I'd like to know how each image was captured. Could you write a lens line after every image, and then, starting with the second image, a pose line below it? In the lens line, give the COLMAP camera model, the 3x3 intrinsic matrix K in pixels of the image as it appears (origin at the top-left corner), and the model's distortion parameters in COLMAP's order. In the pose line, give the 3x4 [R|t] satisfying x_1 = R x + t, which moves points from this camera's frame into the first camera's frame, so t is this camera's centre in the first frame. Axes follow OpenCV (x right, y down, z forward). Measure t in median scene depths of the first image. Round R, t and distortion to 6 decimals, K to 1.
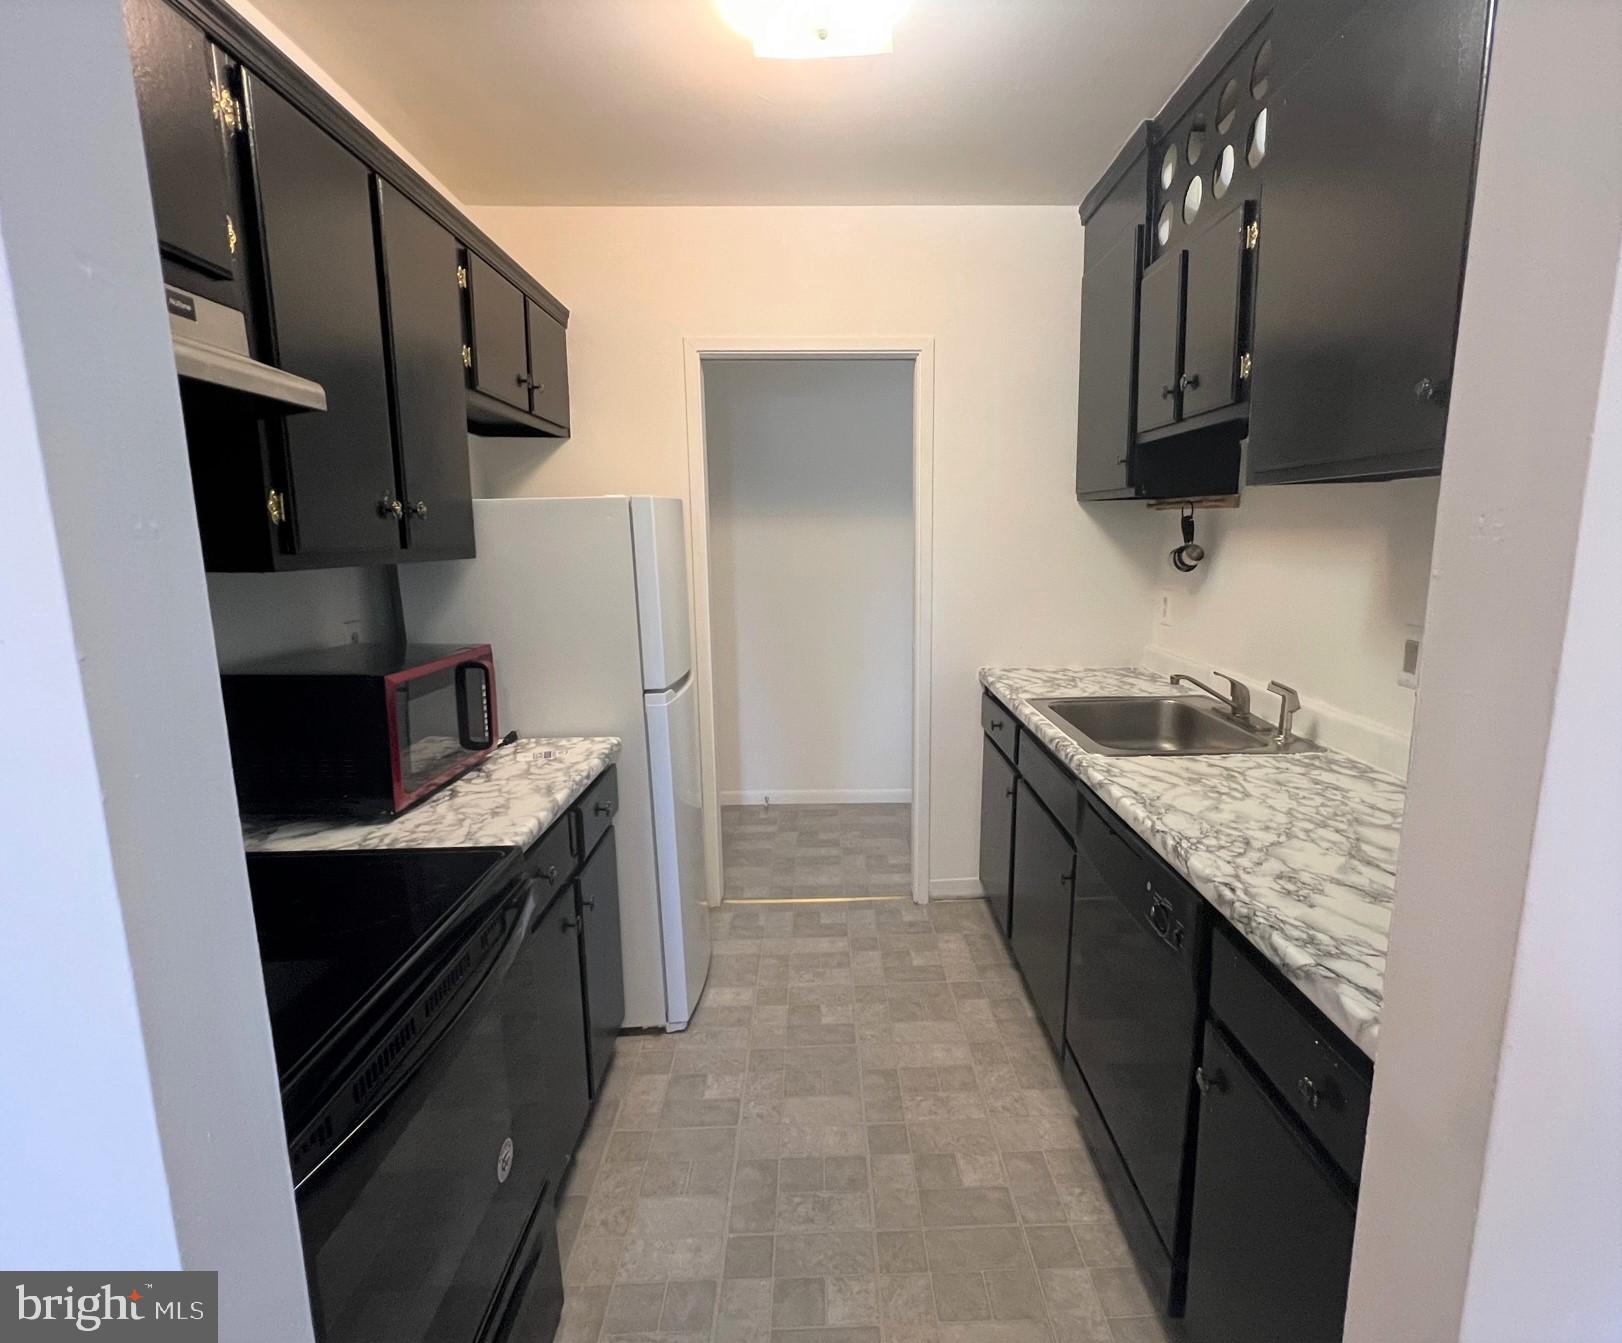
lens RADIAL K [[809.8, 0, 835.7], [0, 809.8, 675.0], [0, 0, 1]] dist [0.005618, -0.001013]
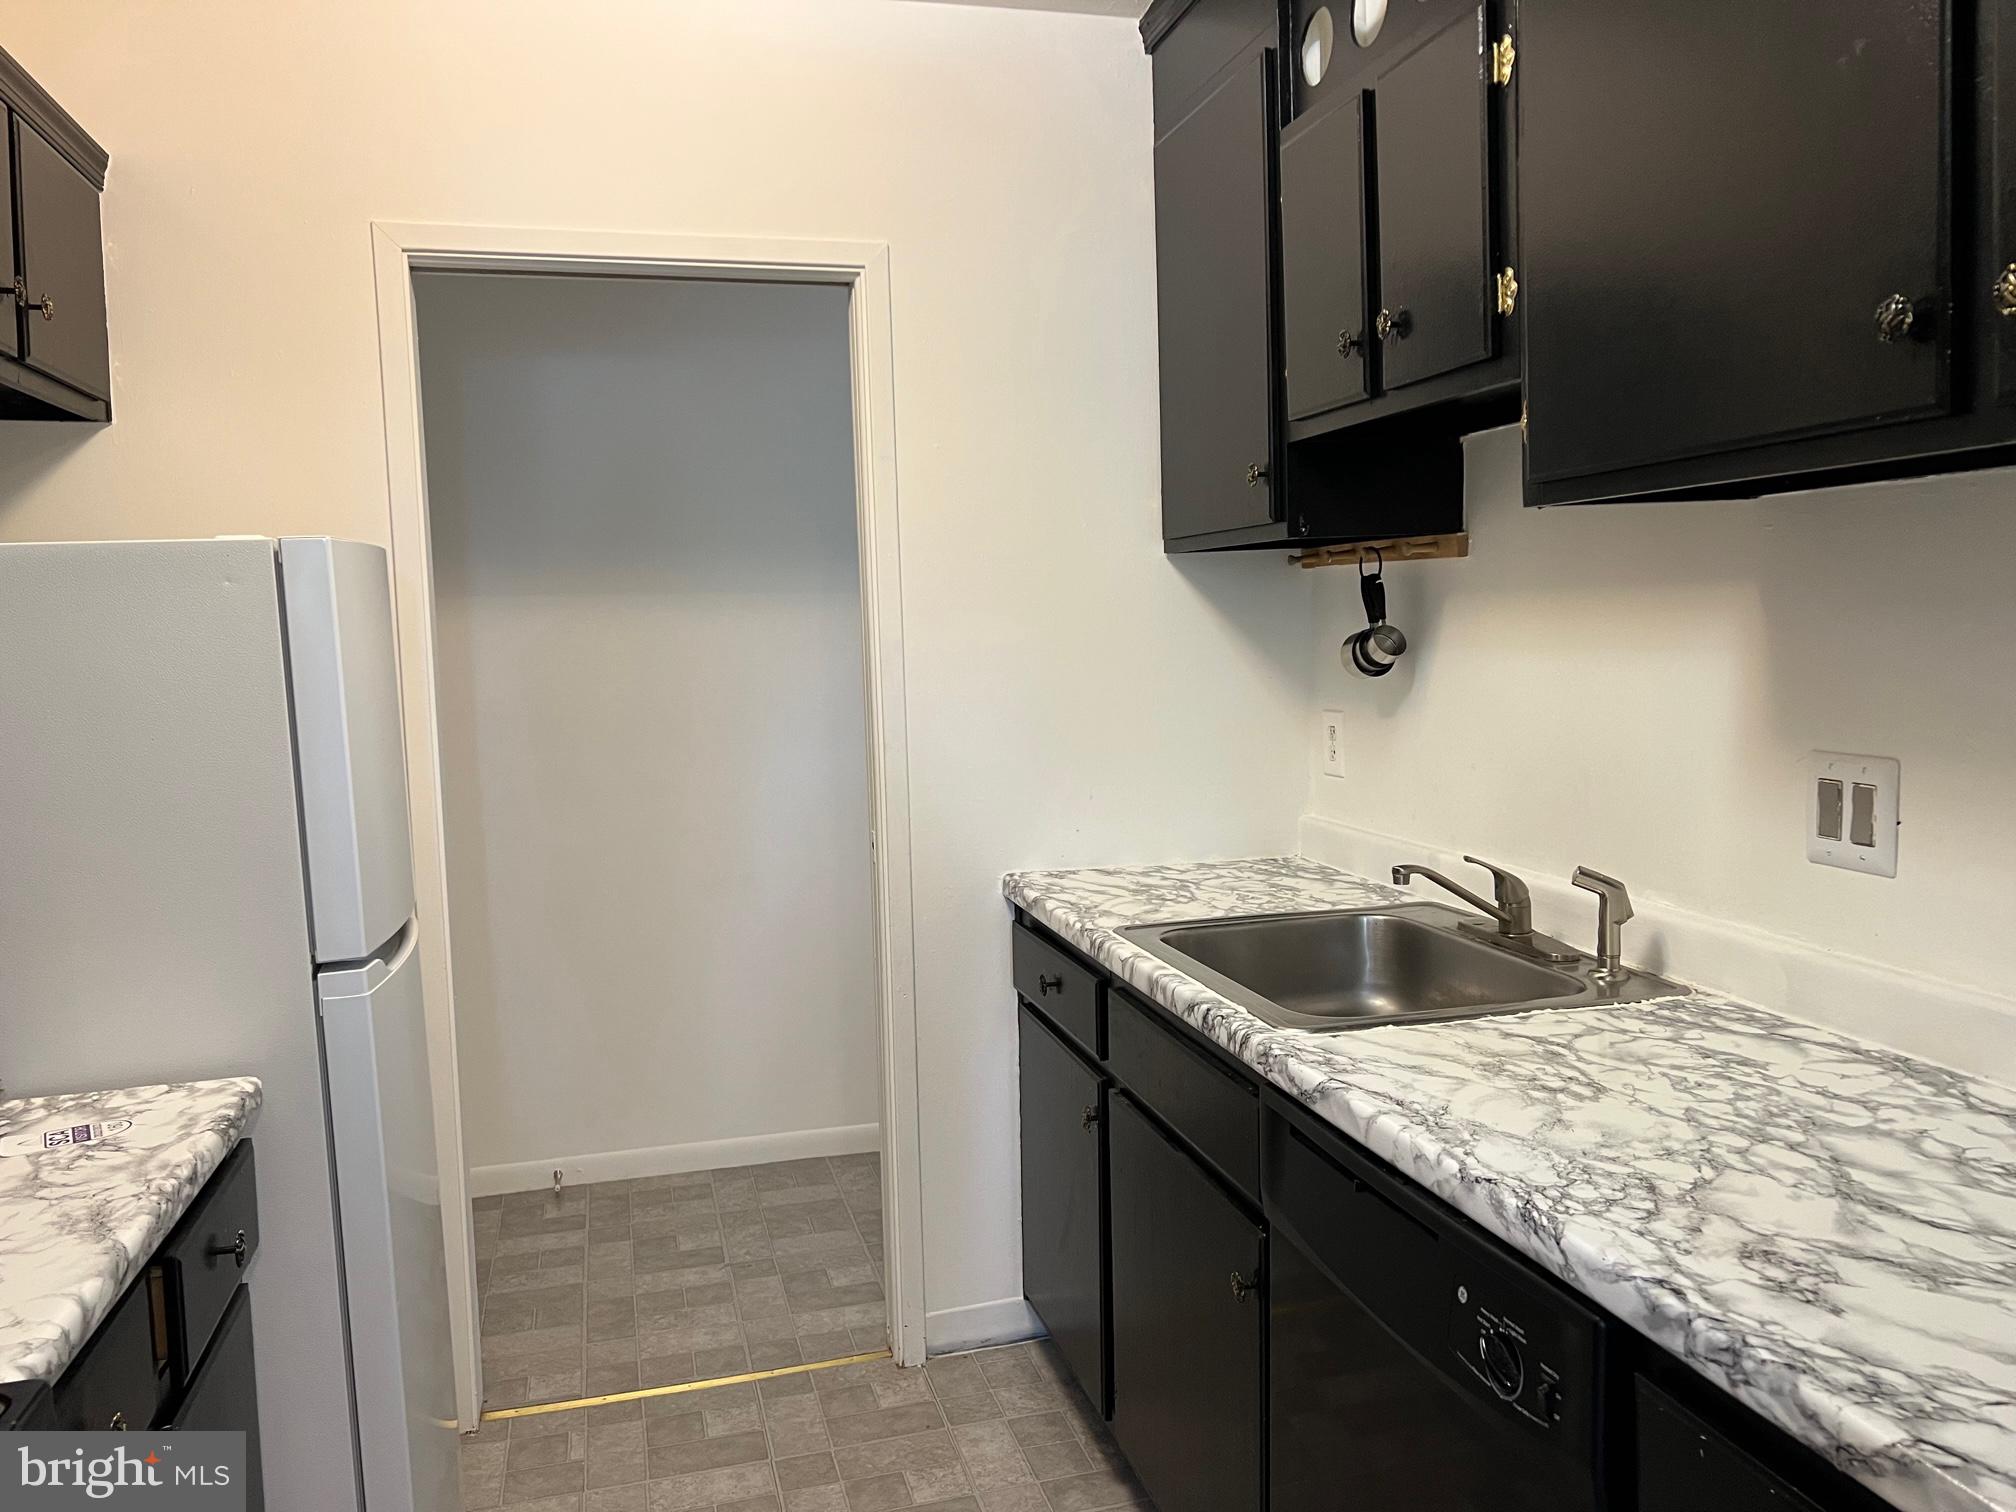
lens RADIAL K [[1518.8, 0, 992.8], [0, 1518.8, 756.5], [0, 0, 1]] dist [0.061582, -0.063275]
pose [[0.973388, -0.037545, 0.226066, -0.049240], [0.058393, 0.994561, -0.086252, -0.000330], [-0.221598, 0.097157, 0.970286, 0.067379]]
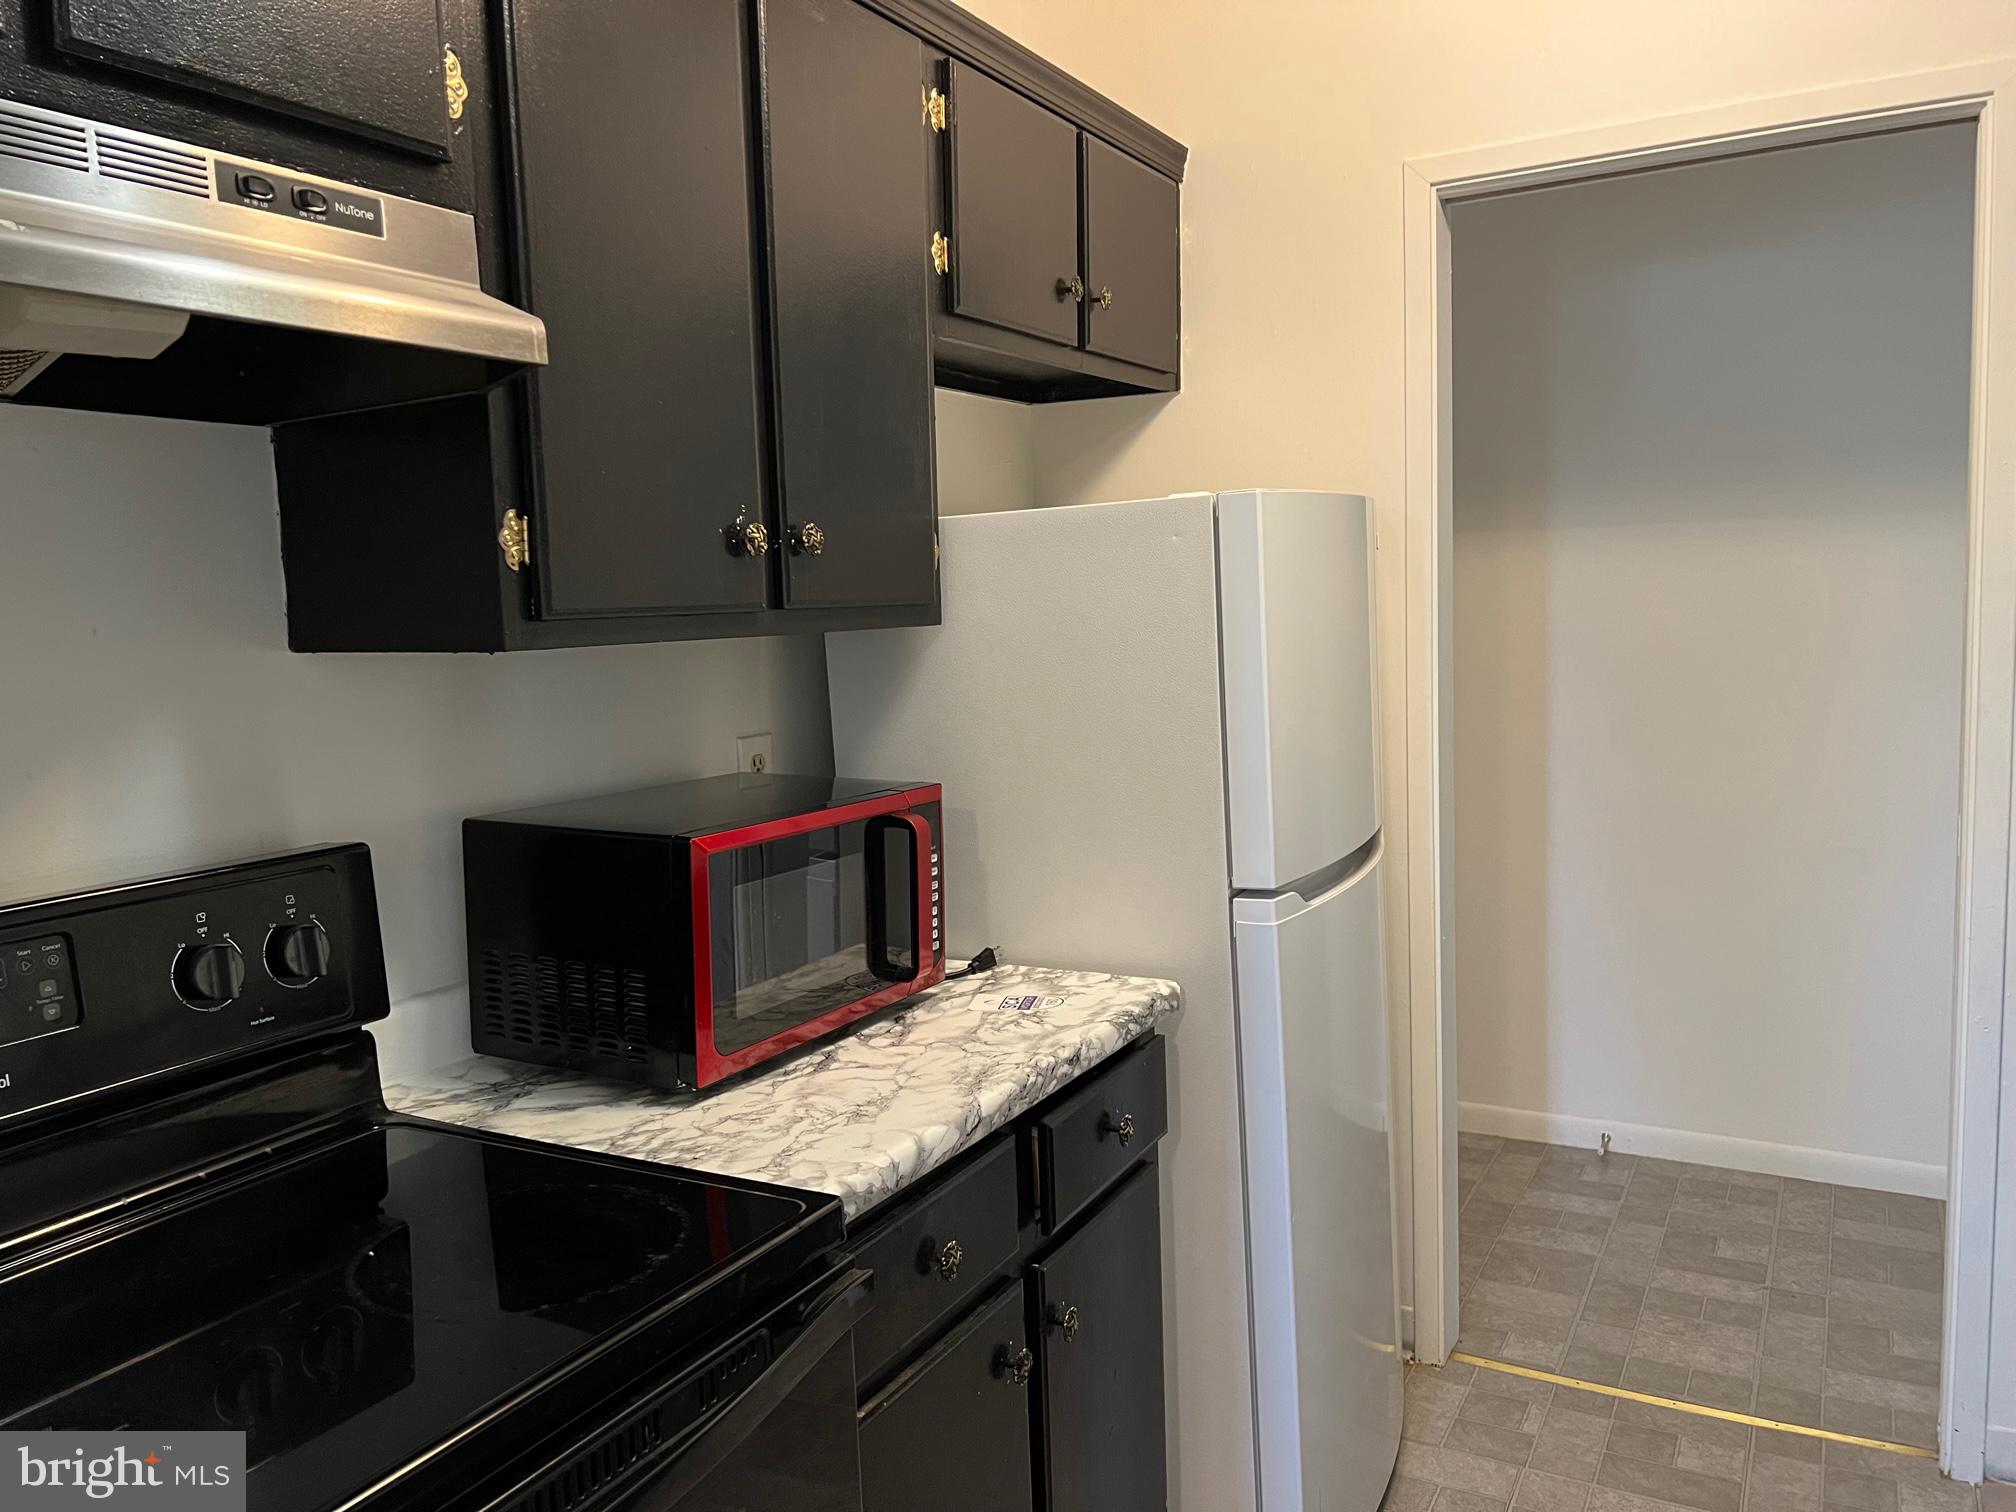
lens RADIAL K [[1518.8, 0, 996.1], [0, 1518.8, 761.9], [0, 0, 1]] dist [0.061582, -0.063275]
pose [[0.861006, 0.033549, -0.507486, 0.082625], [-0.058882, 0.997688, -0.033944, -0.014684], [0.505174, 0.059108, 0.860991, 0.116819]]
